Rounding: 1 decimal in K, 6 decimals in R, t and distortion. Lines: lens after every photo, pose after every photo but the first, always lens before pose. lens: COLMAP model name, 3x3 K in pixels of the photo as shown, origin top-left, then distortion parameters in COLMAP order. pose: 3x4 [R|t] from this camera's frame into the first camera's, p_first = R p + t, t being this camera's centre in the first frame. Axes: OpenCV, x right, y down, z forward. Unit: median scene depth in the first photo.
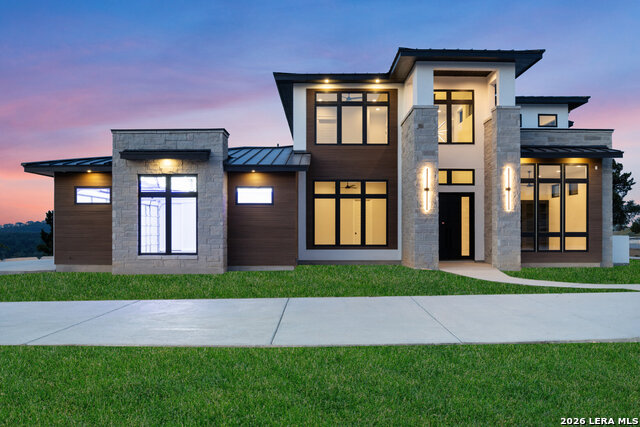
lens RADIAL K [[491.4, 0, 321.8], [0, 491.4, 229.2], [0, 0, 1]] dist [-0.017592, -0.004129]
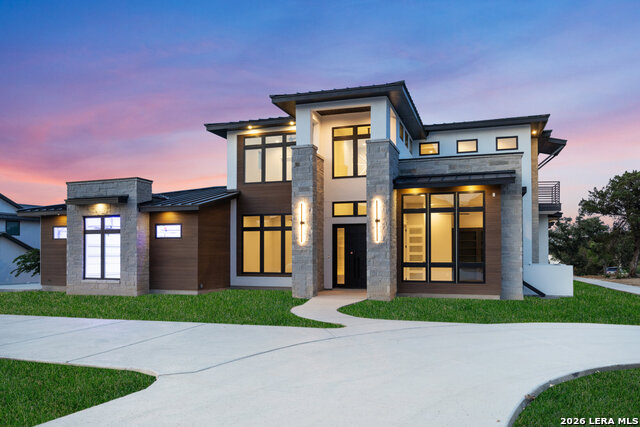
lens RADIAL K [[478.1, 0, 320.0], [0, 478.1, 247.5], [0, 0, 1]] dist [-0.005457, -0.002629]
pose [[0.947456, -0.005296, -0.319841, 0.586347], [0.001904, 0.999939, -0.010915, -0.014835], [0.319880, 0.009733, 0.947408, 0.014424]]
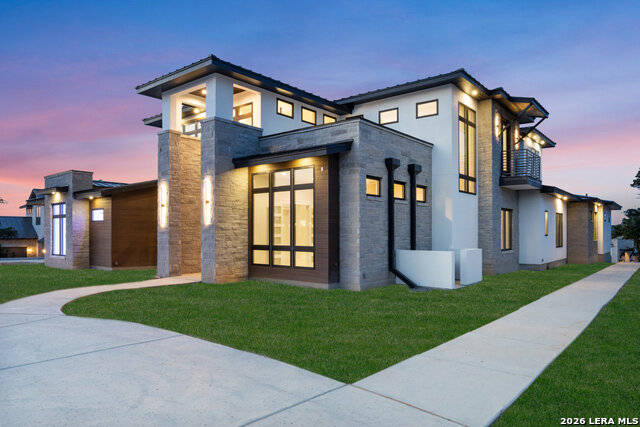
lens RADIAL K [[432.9, 0, 319.1], [0, 432.9, 233.9], [0, 0, 1]] dist [-0.001536, -0.000068]
pose [[0.762387, 0.002464, -0.647116, 1.126909], [-0.002219, 0.999997, 0.001193, -0.017928], [0.647117, 0.000526, 0.762390, 0.473038]]
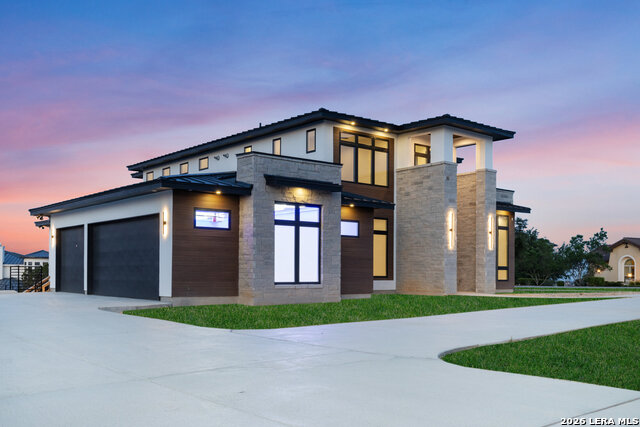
lens RADIAL K [[630.4, 0, 319.5], [0, 630.4, 260.2], [0, 0, 1]] dist [0.004828, 0.002845]
pose [[0.772118, 0.016636, 0.635261, -1.046977], [-0.006948, 0.999819, -0.017738, 0.025258], [-0.635441, 0.009282, 0.772094, -0.015432]]
